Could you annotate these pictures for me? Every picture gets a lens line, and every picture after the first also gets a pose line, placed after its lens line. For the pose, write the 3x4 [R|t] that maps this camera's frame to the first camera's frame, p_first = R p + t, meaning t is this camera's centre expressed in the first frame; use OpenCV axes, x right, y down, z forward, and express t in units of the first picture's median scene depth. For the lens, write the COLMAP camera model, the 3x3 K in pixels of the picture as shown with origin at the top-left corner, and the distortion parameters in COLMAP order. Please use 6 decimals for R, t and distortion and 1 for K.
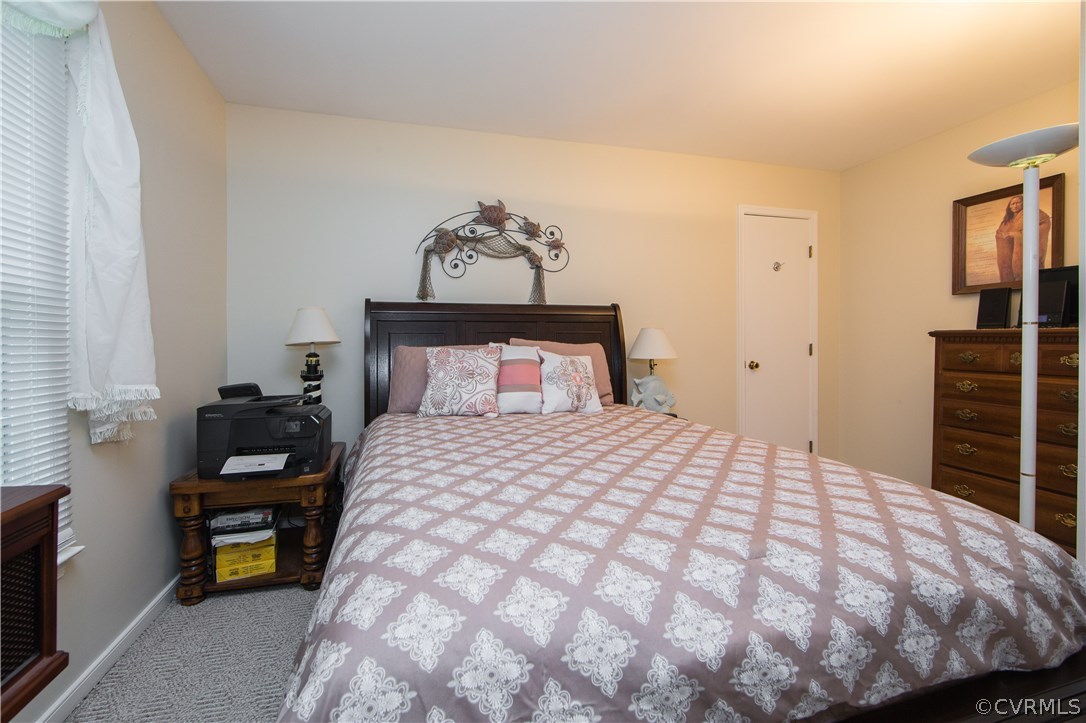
lens RADIAL K [[434.8, 0, 547.3], [0, 434.8, 360.2], [0, 0, 1]] dist [-0.025892, 0.006010]
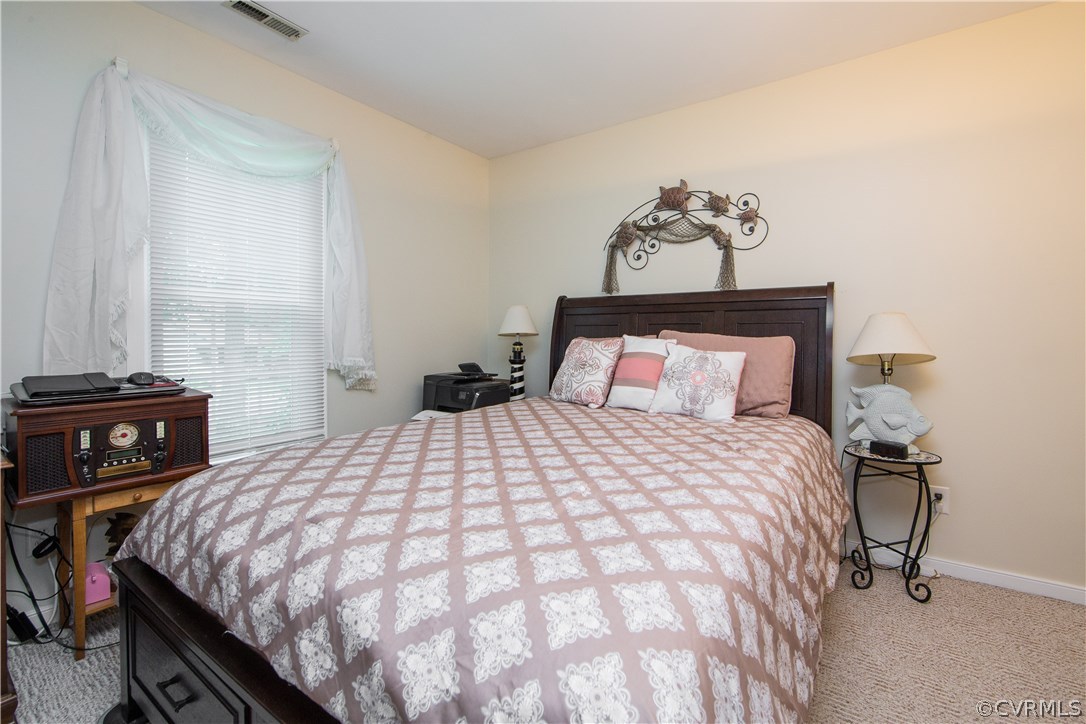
lens RADIAL K [[449.4, 0, 543.9], [0, 449.4, 353.3], [0, 0, 1]] dist [-0.000806, -0.000101]
pose [[0.671065, 0.036436, -0.740502, 0.417976], [-0.032717, 0.999274, 0.019520, -0.010372], [0.740676, 0.011128, 0.671770, 0.149184]]
